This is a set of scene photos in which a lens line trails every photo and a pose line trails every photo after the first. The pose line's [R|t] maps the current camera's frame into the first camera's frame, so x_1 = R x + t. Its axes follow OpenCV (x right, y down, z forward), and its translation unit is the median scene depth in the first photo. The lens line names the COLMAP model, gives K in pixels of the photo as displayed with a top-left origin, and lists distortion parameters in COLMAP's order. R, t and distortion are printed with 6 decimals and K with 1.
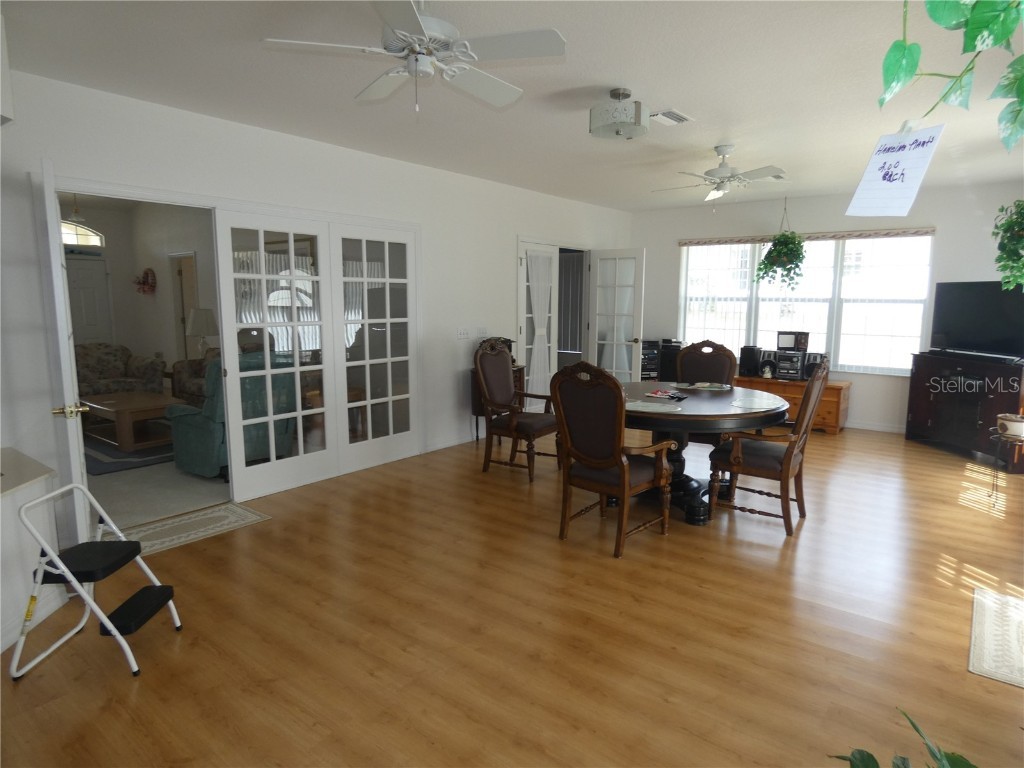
lens RADIAL K [[615.5, 0, 520.8], [0, 615.5, 382.6], [0, 0, 1]] dist [-0.000738, 0.001244]
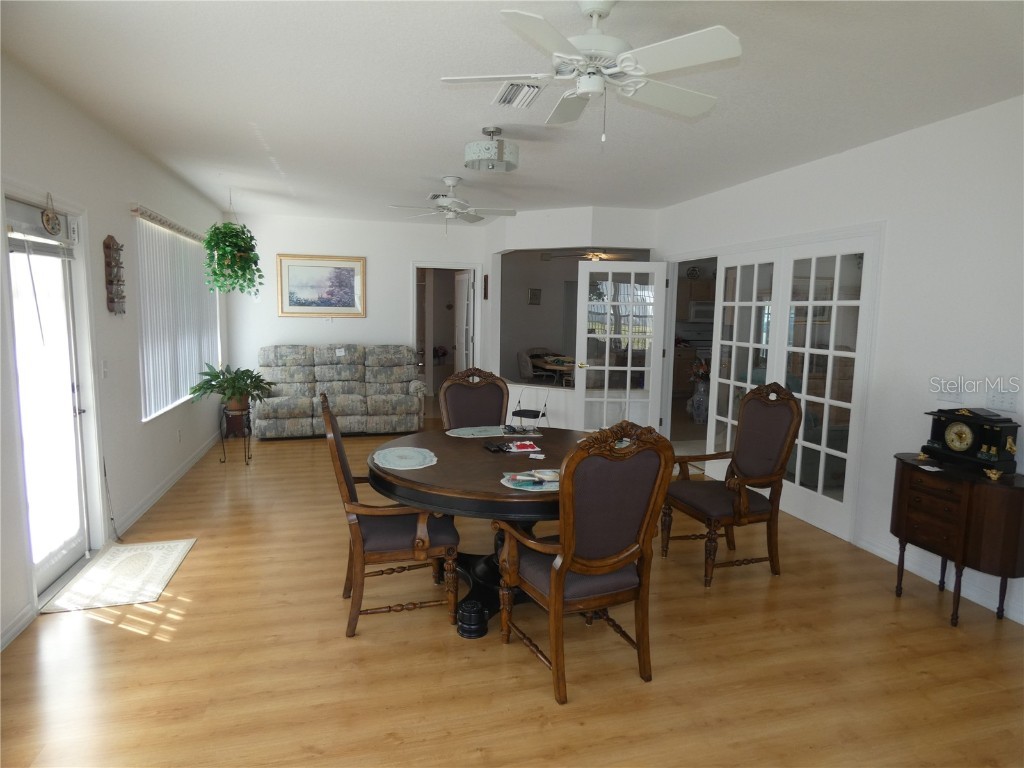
lens RADIAL K [[615.5, 0, 522.2], [0, 615.5, 384.5], [0, 0, 1]] dist [-0.000738, 0.001244]
pose [[-0.598571, 0.077001, -0.797360, 0.739016], [-0.133446, 0.971876, 0.194032, -0.178707], [0.789876, 0.222546, -0.571462, 1.259078]]
